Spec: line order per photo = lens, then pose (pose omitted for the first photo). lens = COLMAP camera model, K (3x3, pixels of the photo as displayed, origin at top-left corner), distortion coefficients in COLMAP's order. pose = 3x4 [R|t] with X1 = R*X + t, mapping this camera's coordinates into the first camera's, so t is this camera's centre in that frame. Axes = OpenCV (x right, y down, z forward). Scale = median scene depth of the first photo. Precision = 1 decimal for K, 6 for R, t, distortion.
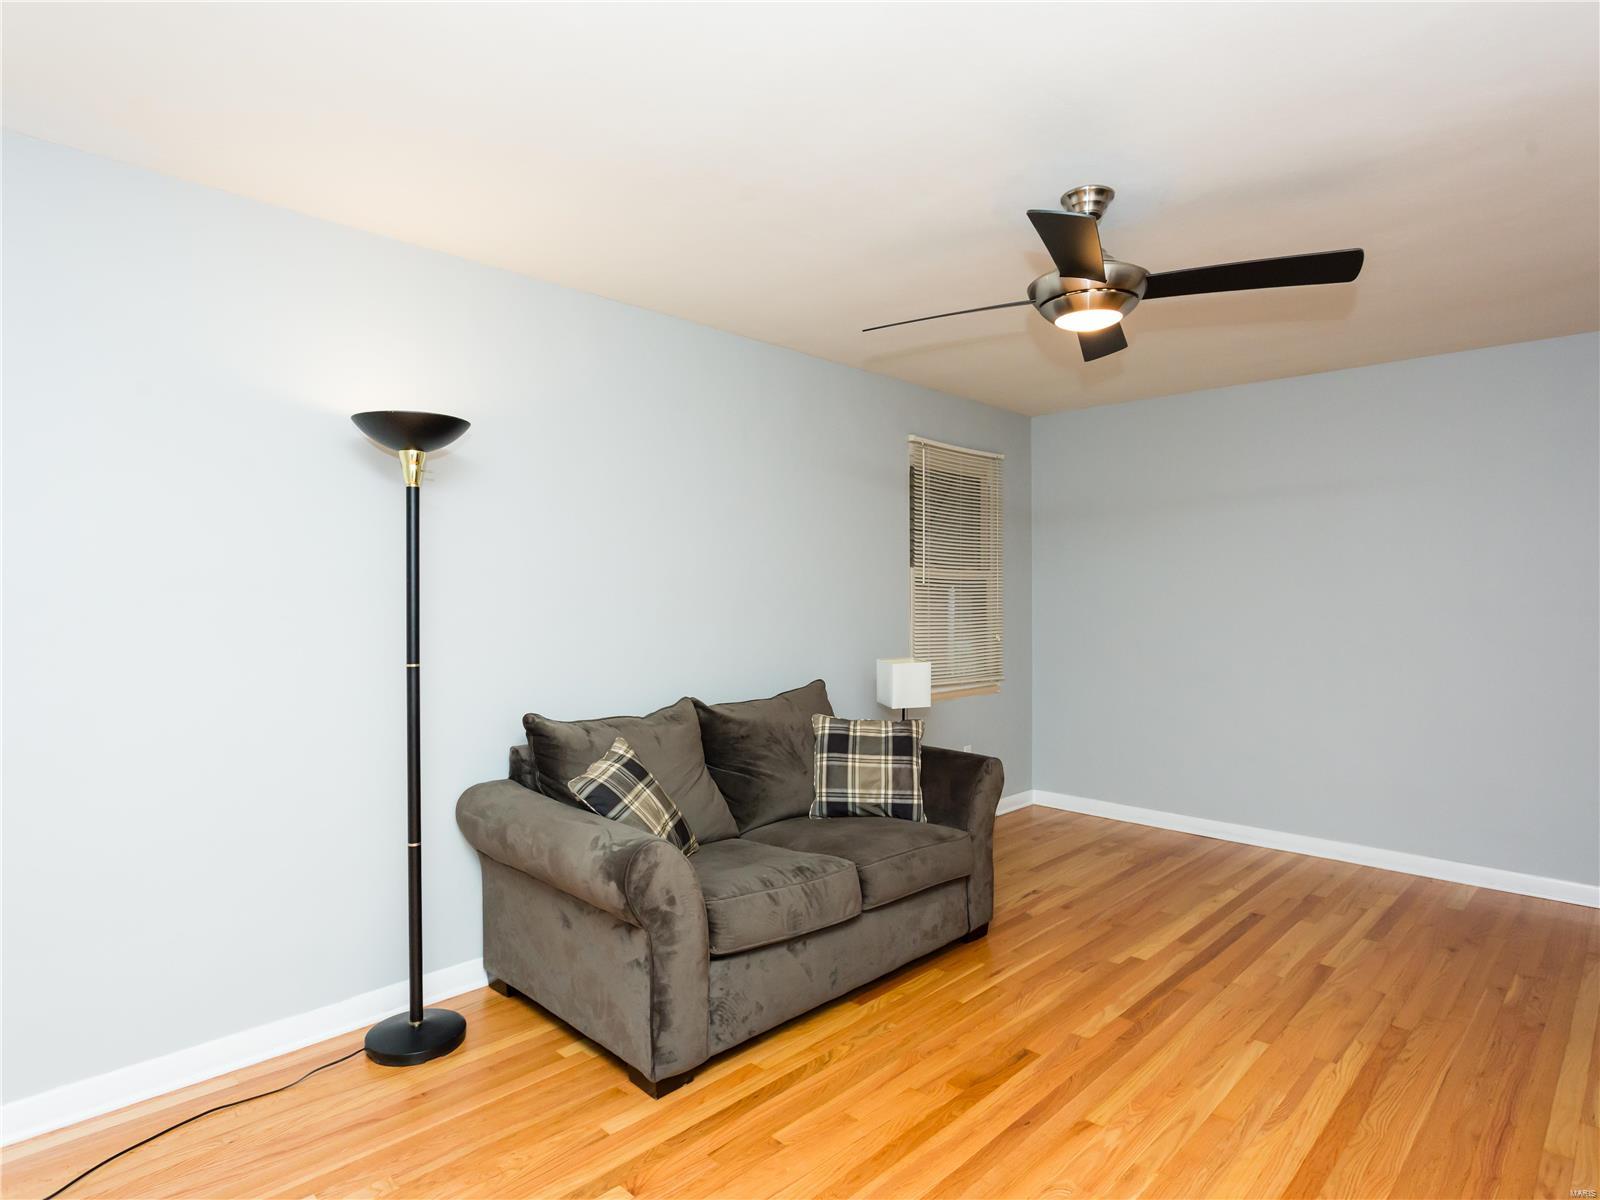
lens RADIAL K [[880.2, 0, 807.7], [0, 880.2, 599.0], [0, 0, 1]] dist [-0.021203, 0.012489]
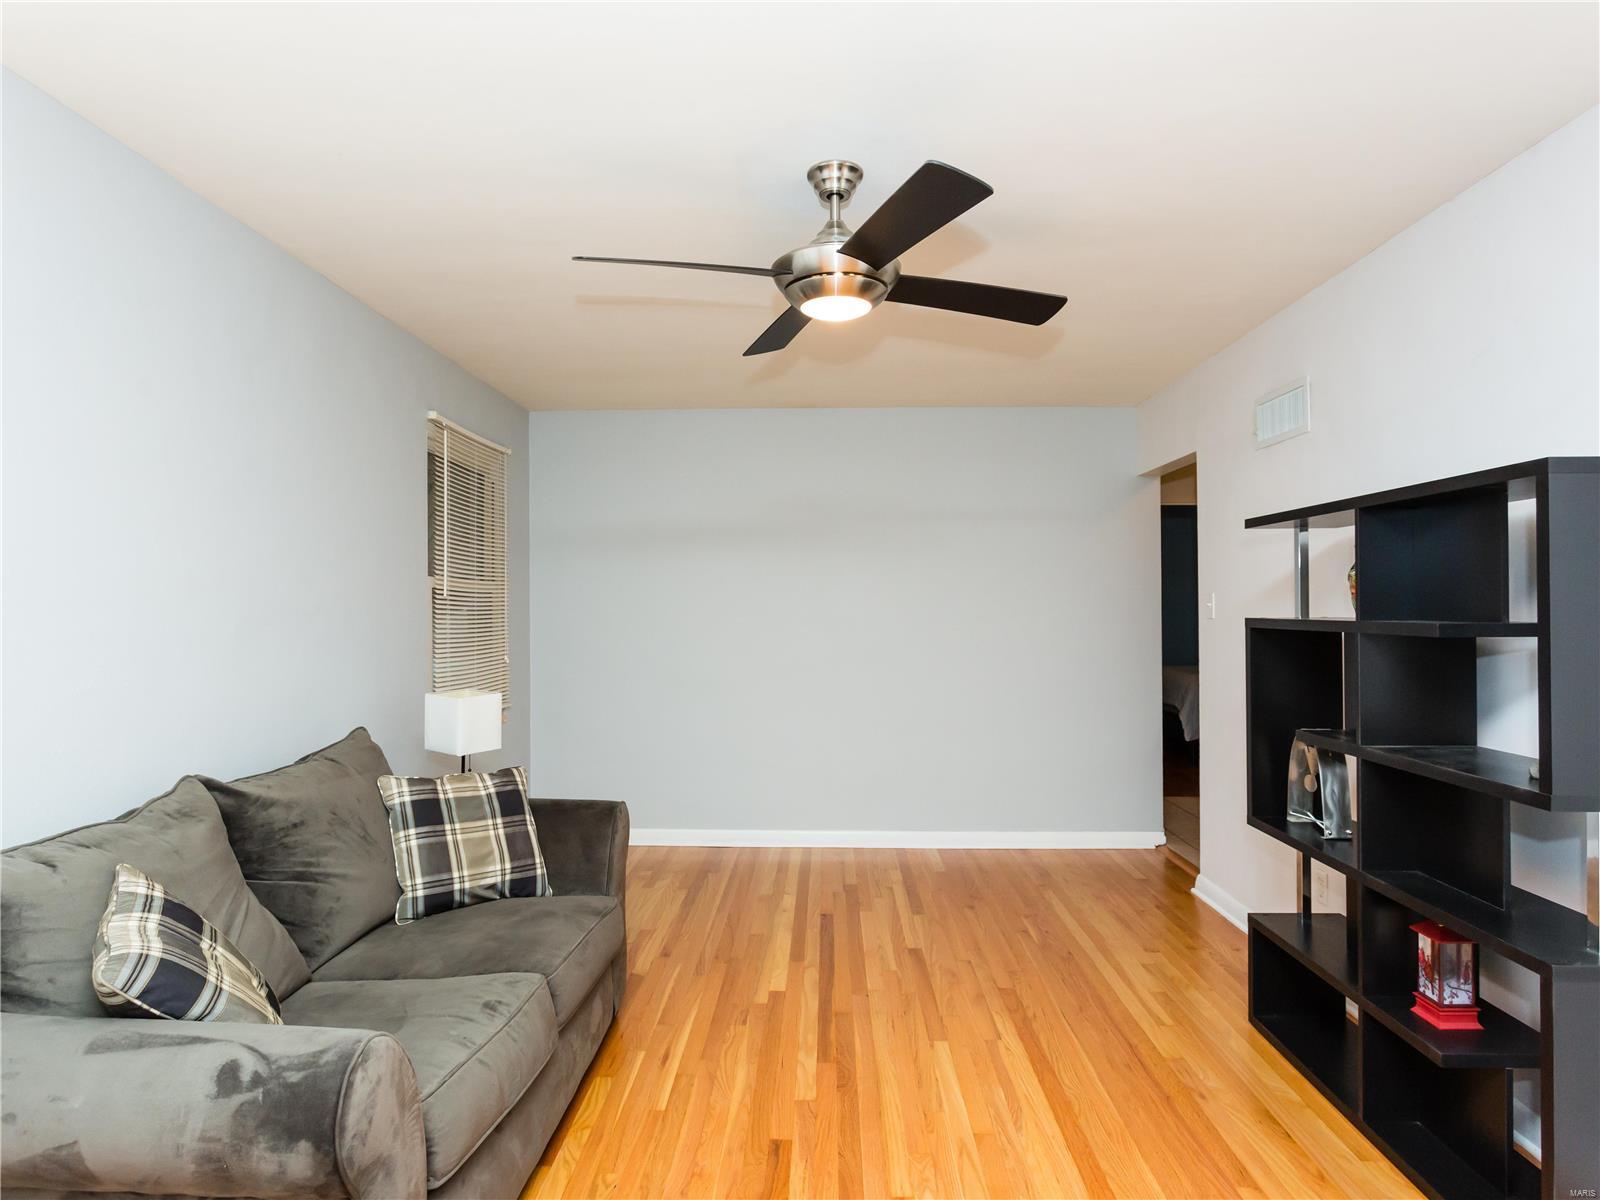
lens RADIAL K [[880.2, 0, 807.7], [0, 880.2, 599.0], [0, 0, 1]] dist [-0.021203, 0.012489]
pose [[0.748454, 0.004856, 0.663169, -0.221302], [0.006221, 0.999878, -0.014343, -0.001828], [-0.663158, 0.014861, 0.748332, 0.246211]]
